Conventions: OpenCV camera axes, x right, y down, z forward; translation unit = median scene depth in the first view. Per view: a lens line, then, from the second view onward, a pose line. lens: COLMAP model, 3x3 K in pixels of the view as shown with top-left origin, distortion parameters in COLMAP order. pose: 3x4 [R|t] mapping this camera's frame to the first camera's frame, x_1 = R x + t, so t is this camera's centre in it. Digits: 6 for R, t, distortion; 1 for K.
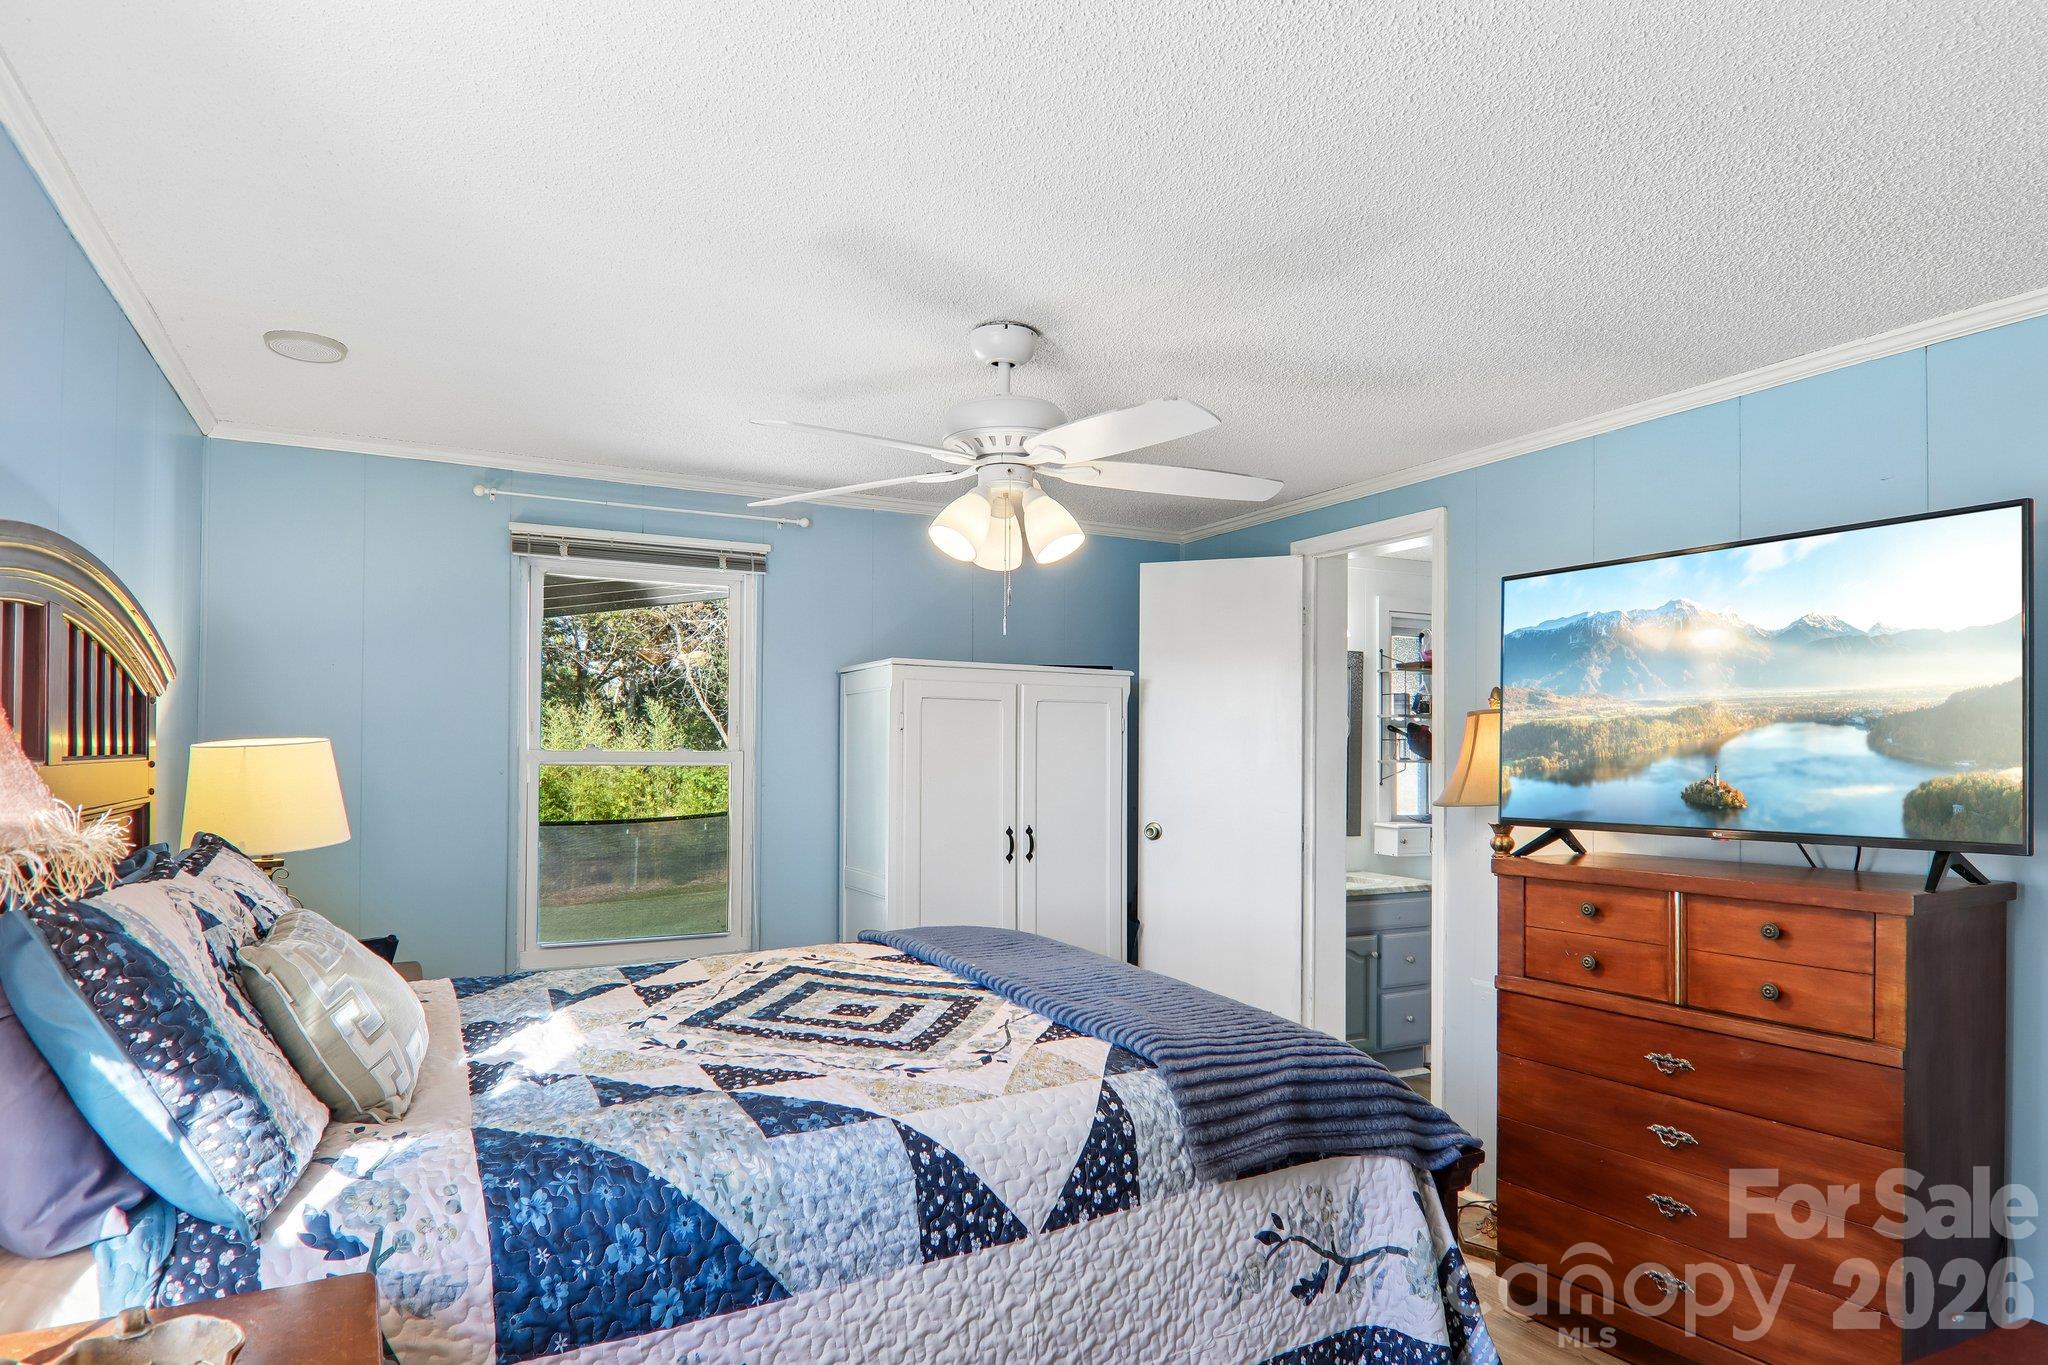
lens RADIAL K [[1162.5, 0, 1017.3], [0, 1162.5, 692.7], [0, 0, 1]] dist [0.013737, -0.031994]
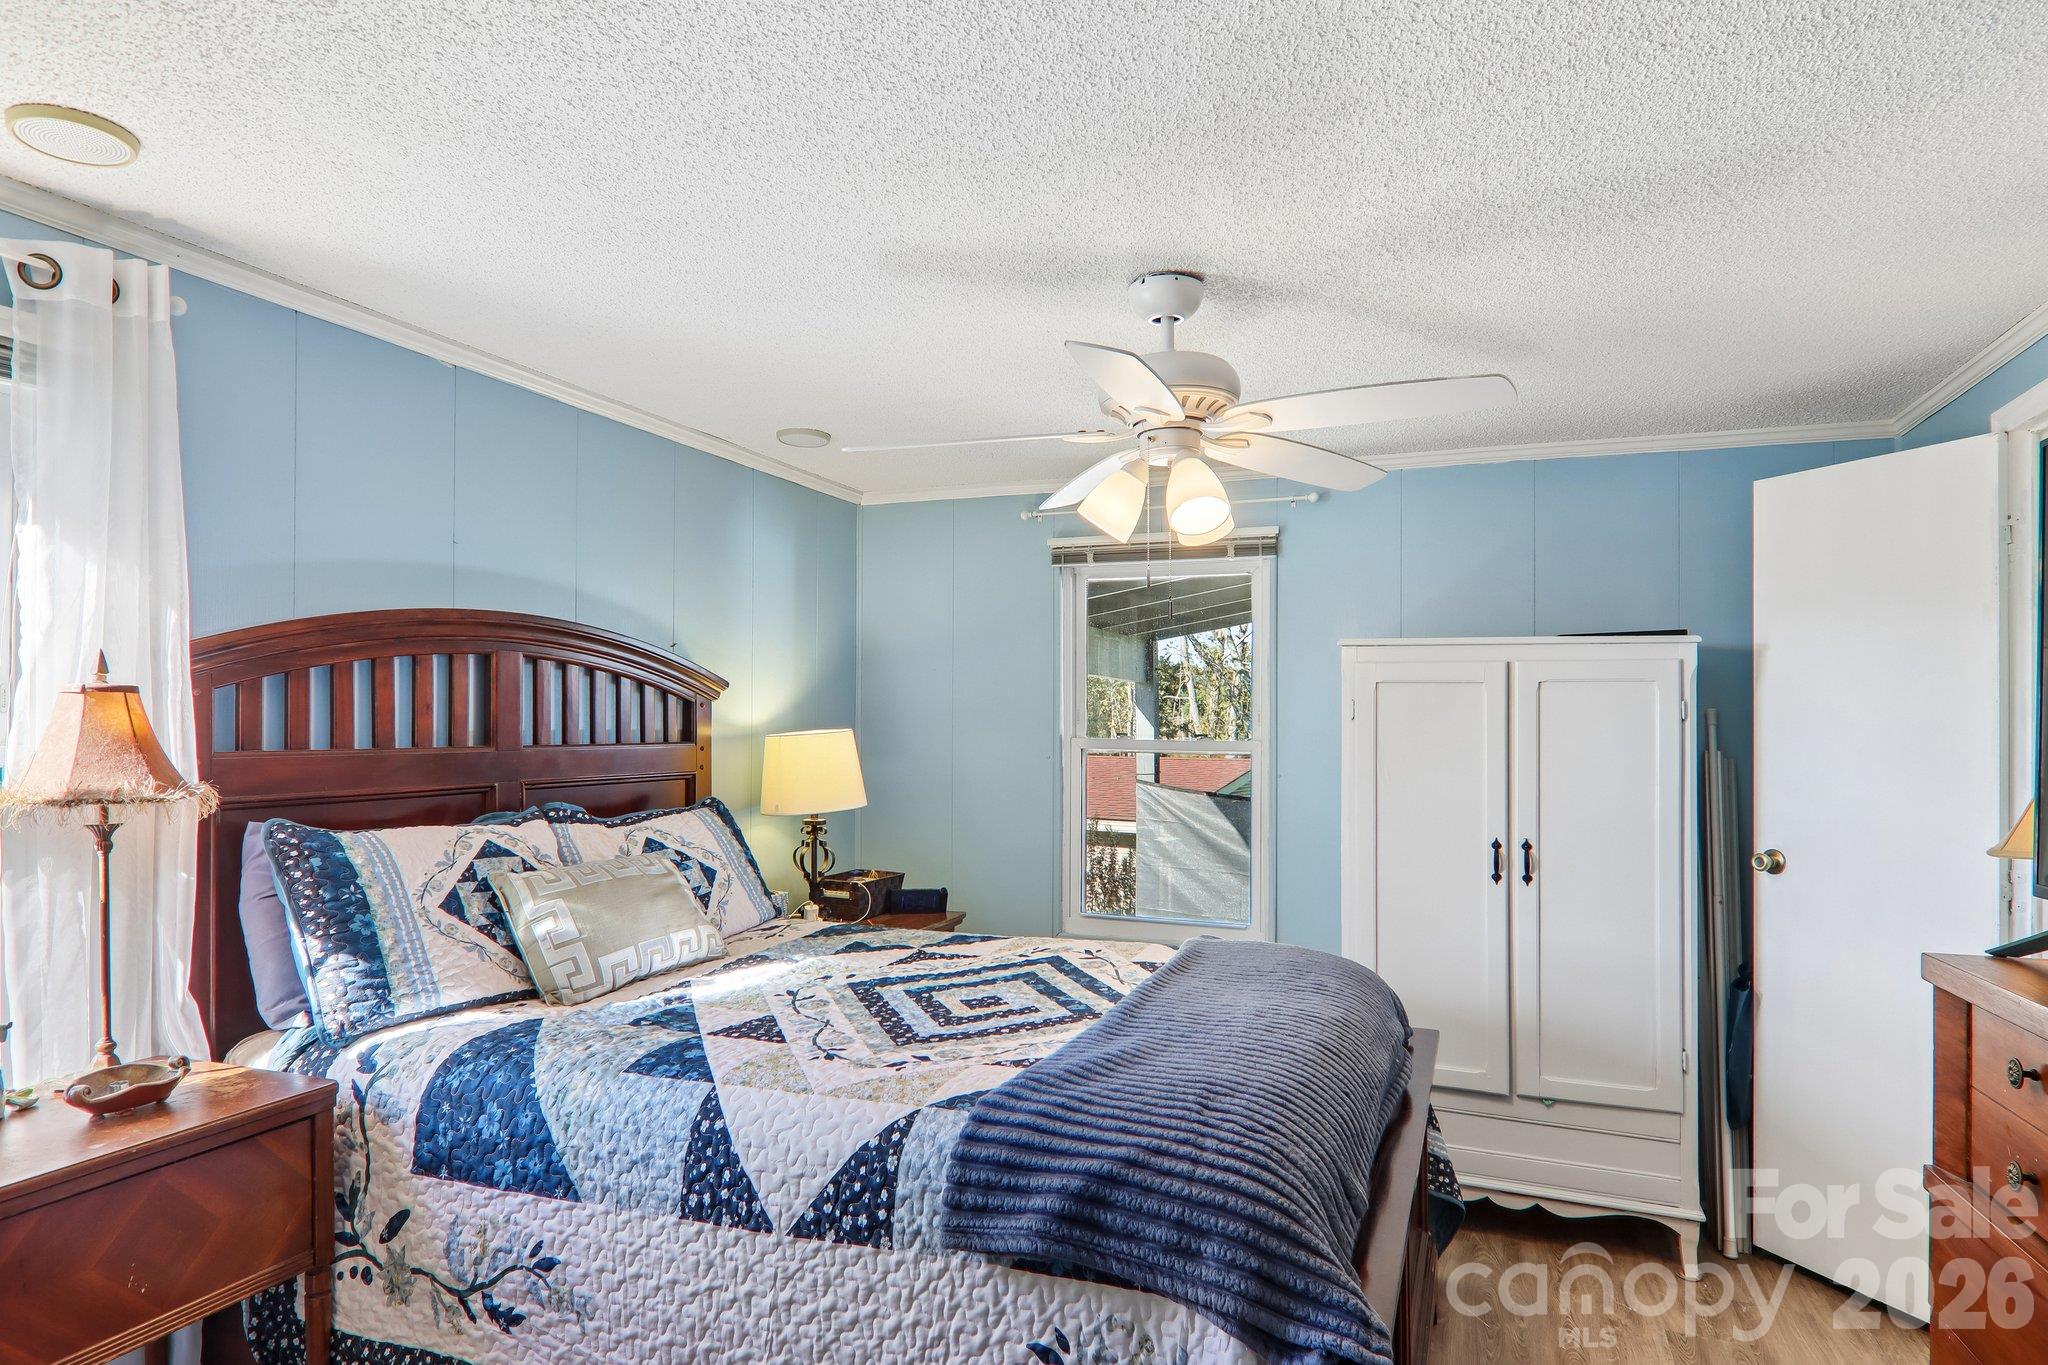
lens RADIAL K [[1173.9, 0, 1042.7], [0, 1173.9, 729.7], [0, 0, 1]] dist [0.008949, 0.002707]
pose [[0.632212, -0.005193, -0.774778, 0.926220], [0.037536, 0.999009, 0.023932, 0.019747], [0.773886, -0.044212, 0.631780, 0.552187]]
